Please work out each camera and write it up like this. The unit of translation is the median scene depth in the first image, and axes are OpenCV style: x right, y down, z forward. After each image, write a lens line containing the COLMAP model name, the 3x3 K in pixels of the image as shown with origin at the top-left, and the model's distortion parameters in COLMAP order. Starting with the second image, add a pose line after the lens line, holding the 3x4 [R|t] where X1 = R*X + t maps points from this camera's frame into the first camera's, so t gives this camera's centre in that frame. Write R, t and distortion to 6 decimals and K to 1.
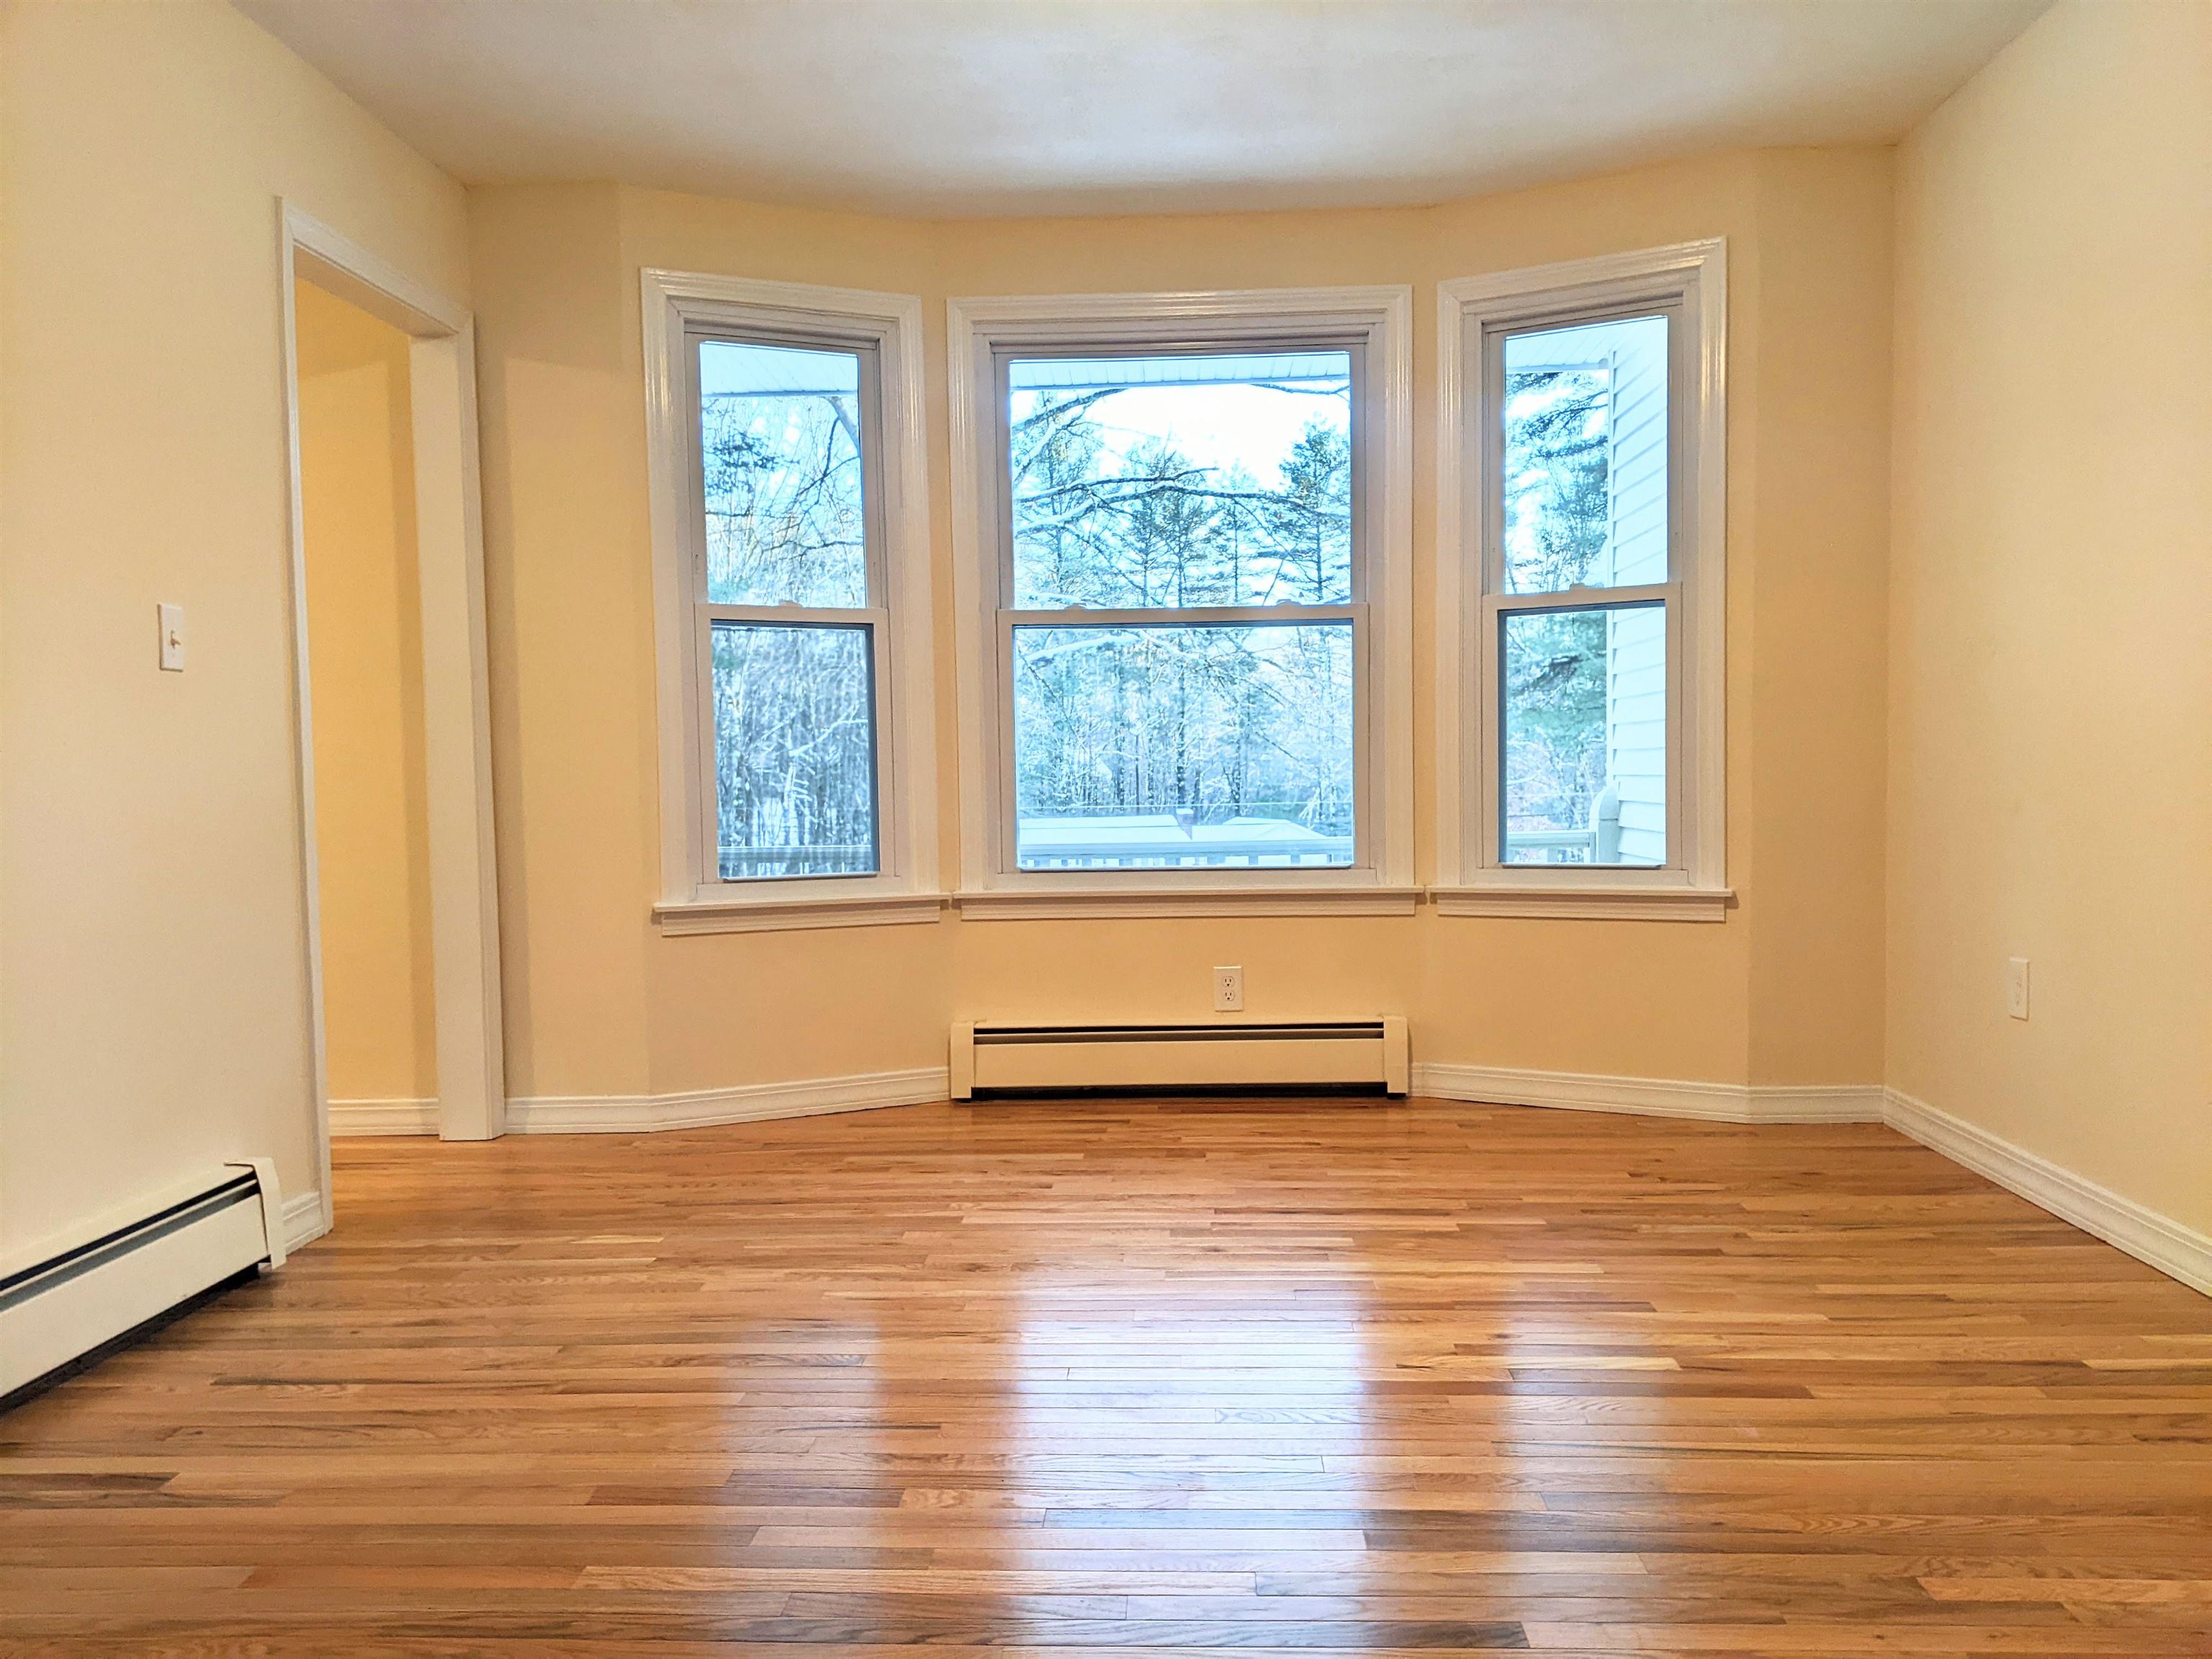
lens RADIAL K [[1811.3, 0, 1187.8], [0, 1811.3, 845.9], [0, 0, 1]] dist [0.149716, -0.284176]
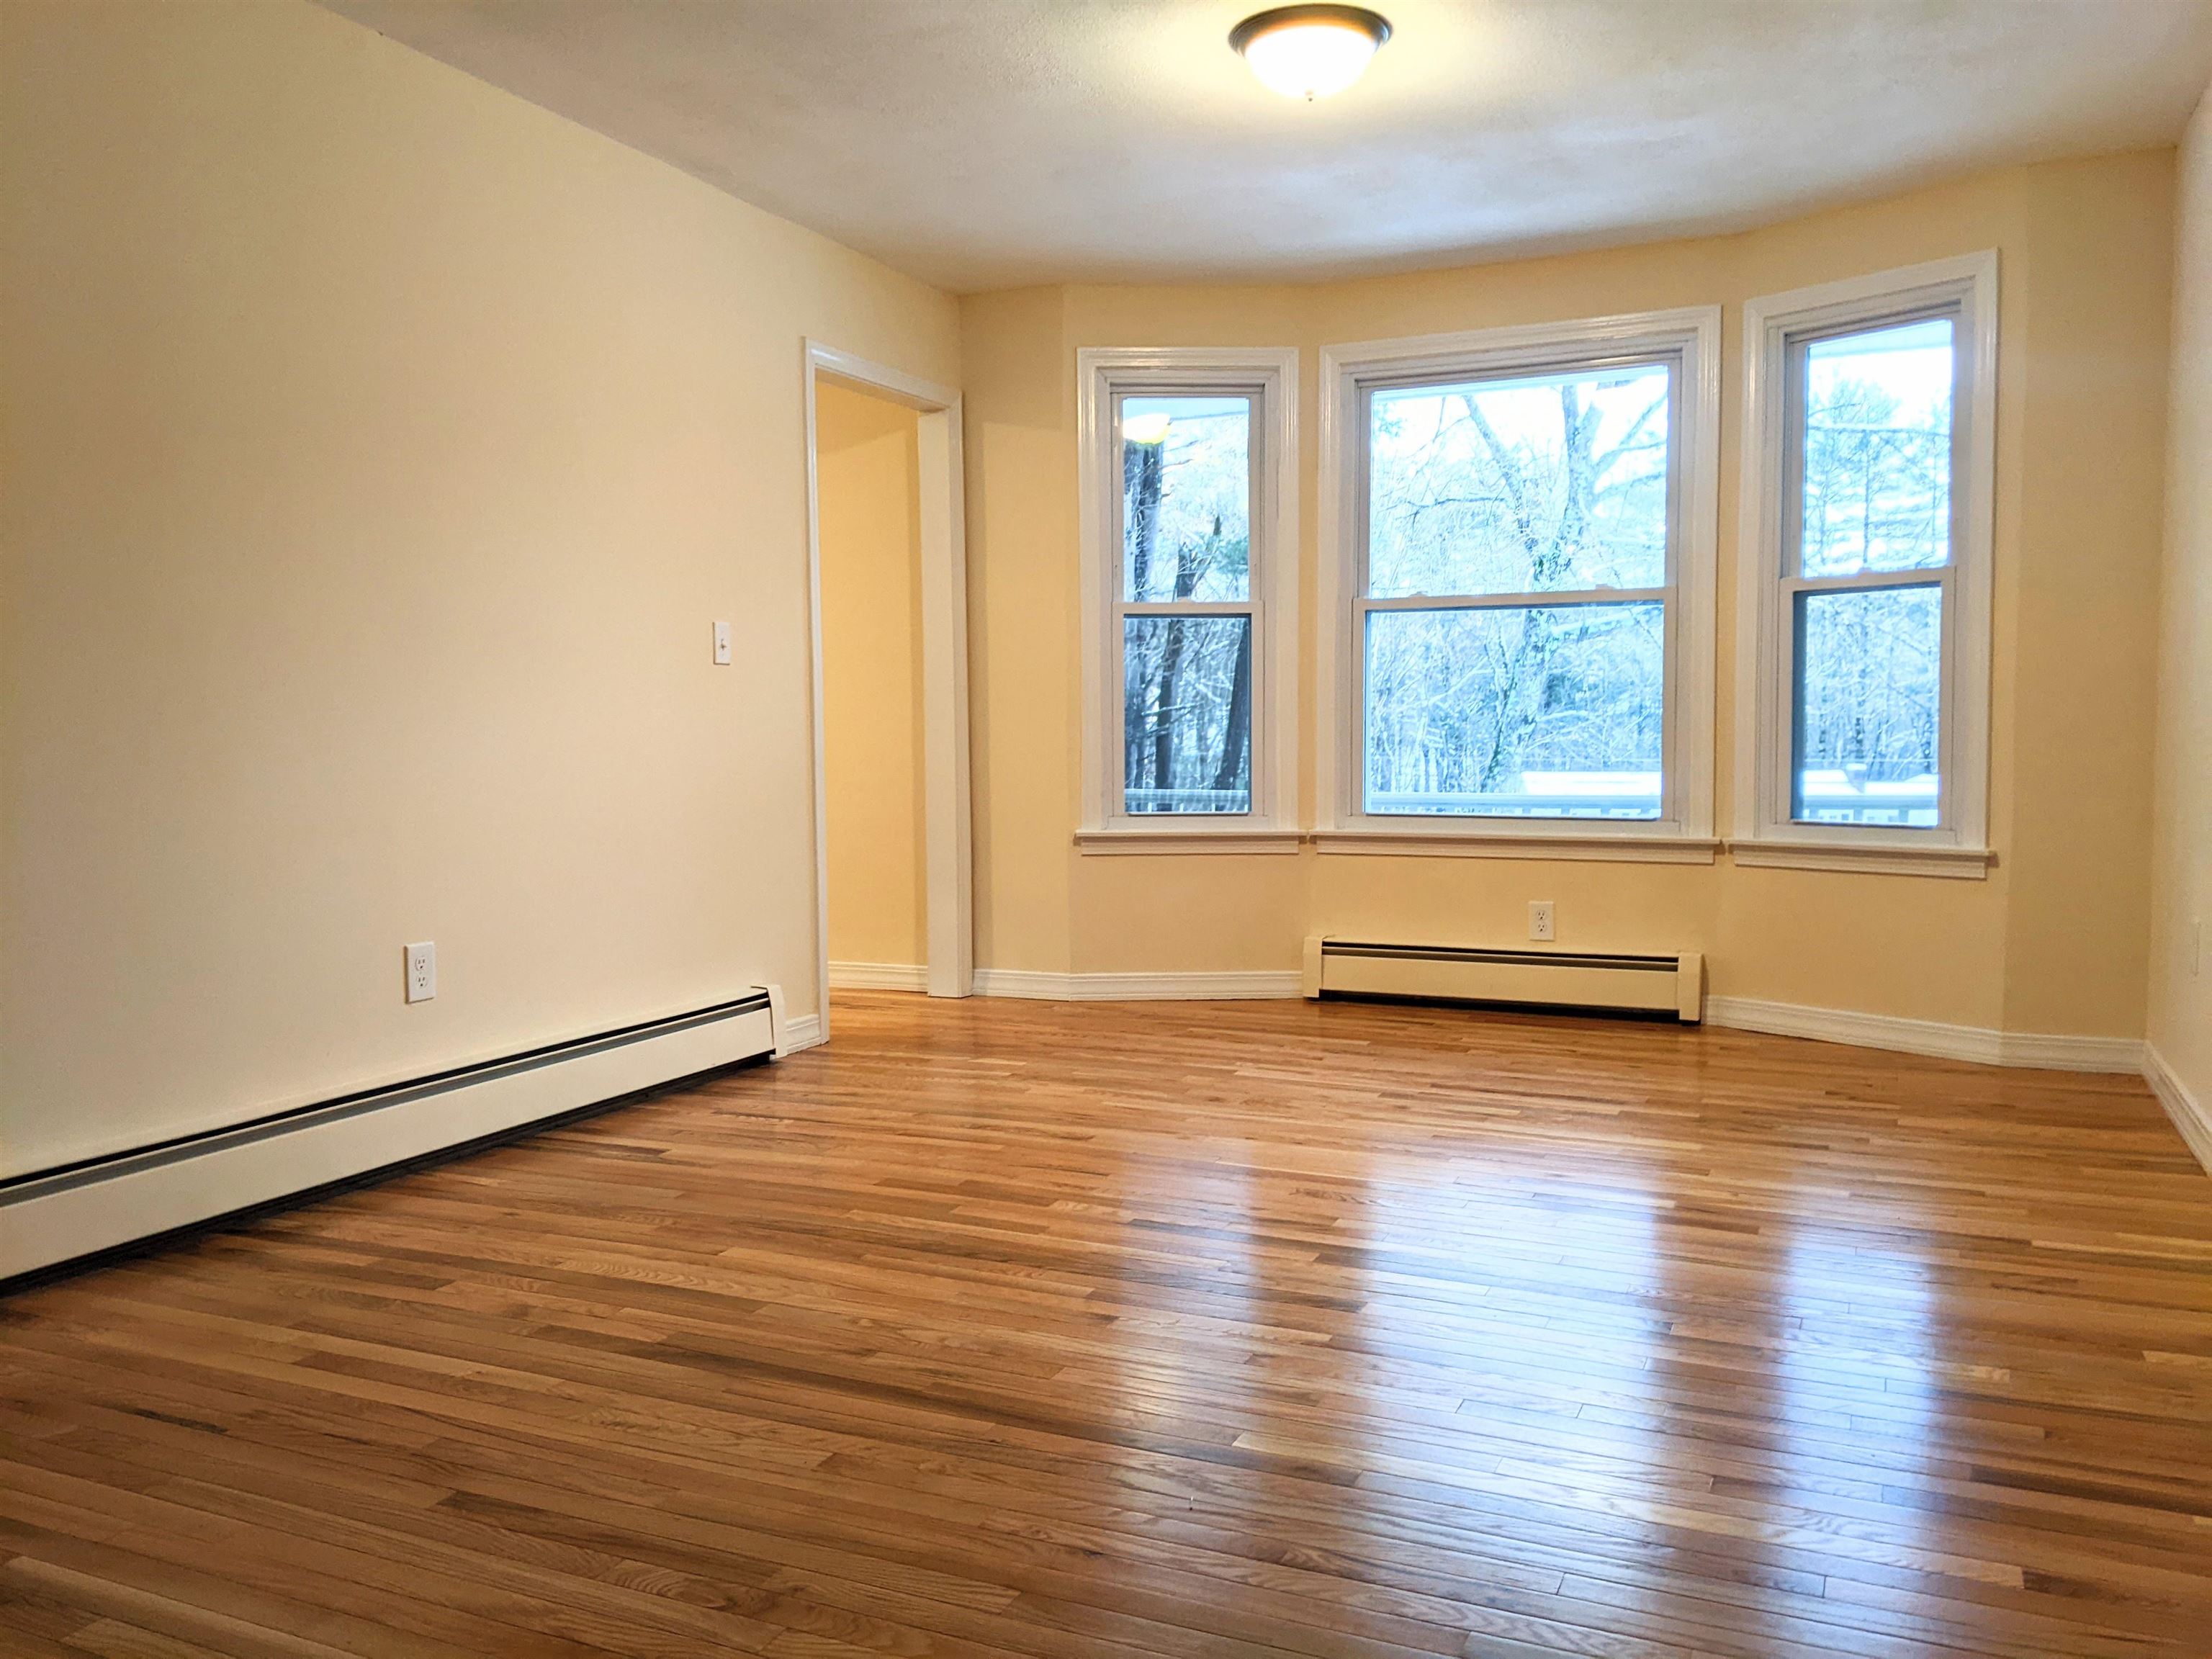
lens RADIAL K [[1755.9, 0, 1106.0], [0, 1755.9, 829.5], [0, 0, 1]] dist [0.094701, -0.149293]
pose [[0.929173, 0.032563, -0.368209, 0.194686], [-0.025238, 0.999376, 0.024692, -0.000916], [0.368783, -0.013650, 0.929415, -0.168897]]
